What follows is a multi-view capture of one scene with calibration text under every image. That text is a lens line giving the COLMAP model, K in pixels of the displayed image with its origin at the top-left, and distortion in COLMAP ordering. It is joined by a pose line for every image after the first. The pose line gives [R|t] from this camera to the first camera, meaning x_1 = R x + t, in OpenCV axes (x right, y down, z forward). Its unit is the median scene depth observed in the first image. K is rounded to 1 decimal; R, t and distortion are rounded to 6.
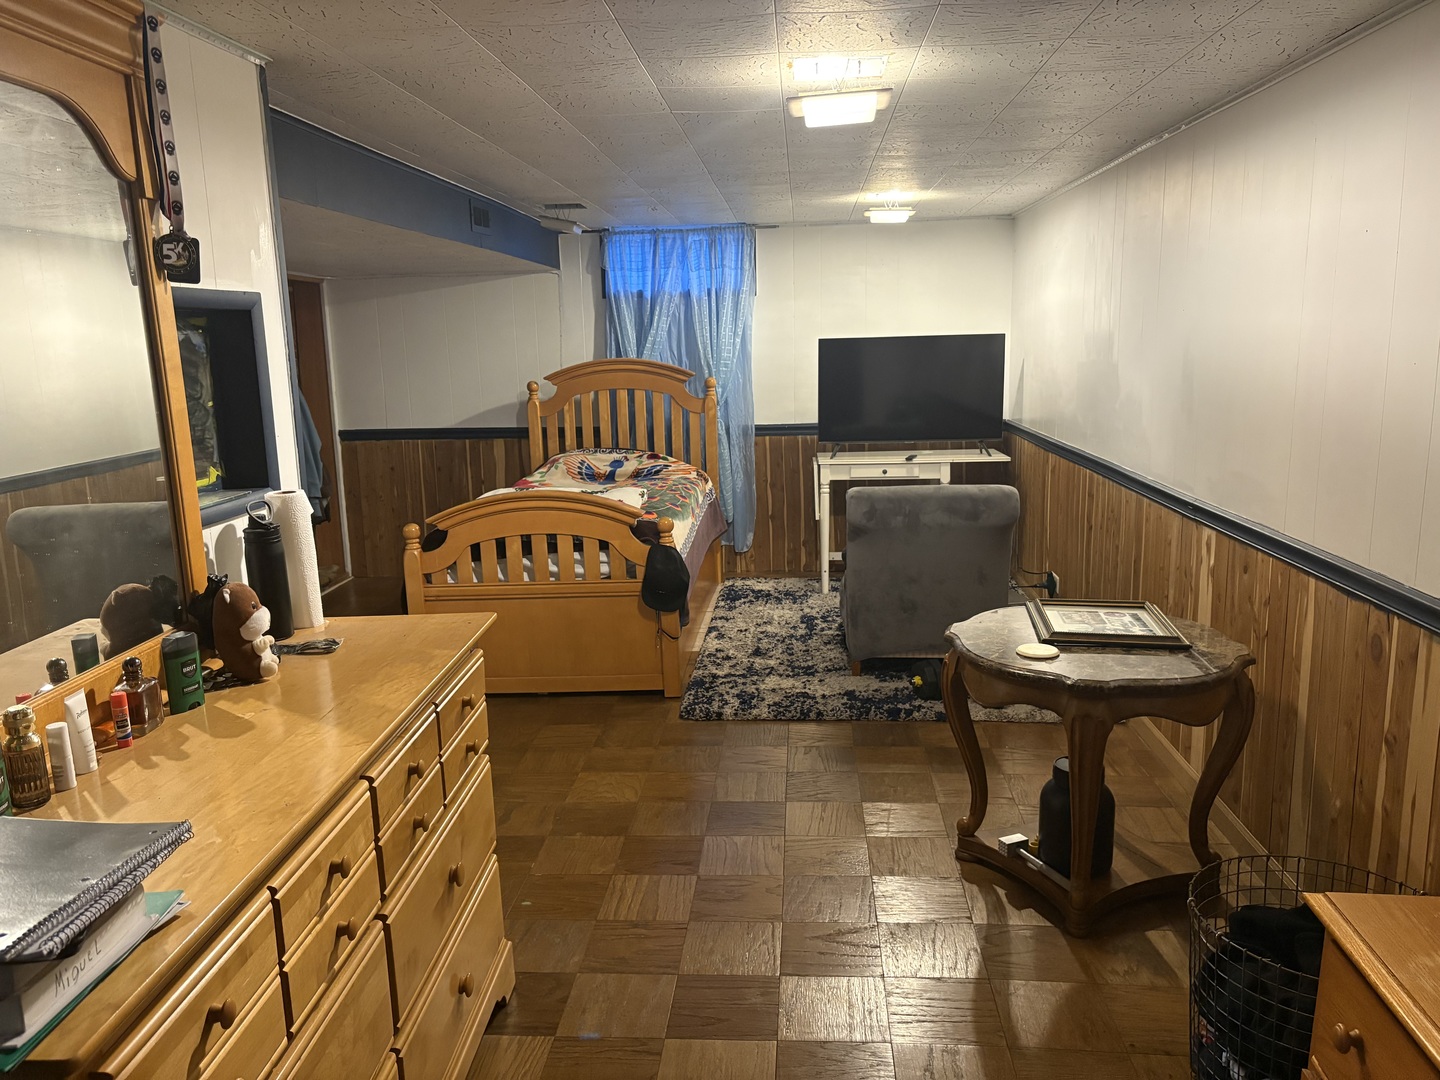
lens RADIAL K [[1091.7, 0, 715.7], [0, 1091.7, 545.4], [0, 0, 1]] dist [0.030196, -0.020102]
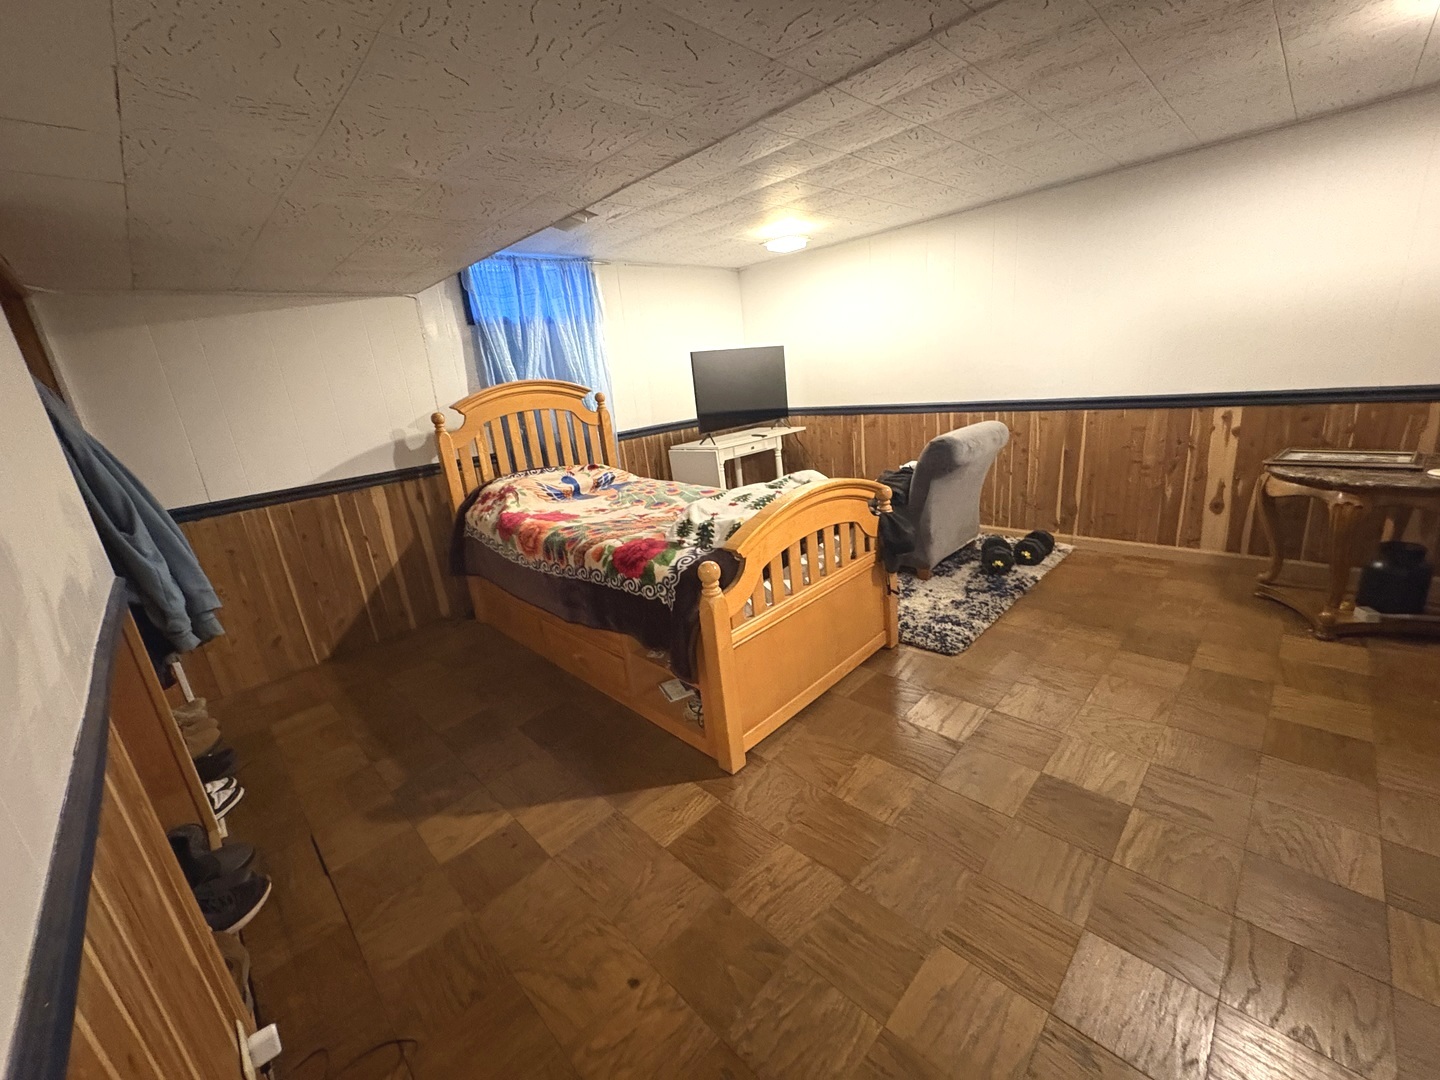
lens RADIAL K [[572.9, 0, 724.8], [0, 572.9, 531.9], [0, 0, 1]] dist [-0.001943, 0.000150]
pose [[0.650021, -0.244006, 0.719676, -0.403285], [0.227680, 0.966075, 0.121904, -0.060966], [-0.725007, 0.084616, 0.683524, 0.542317]]
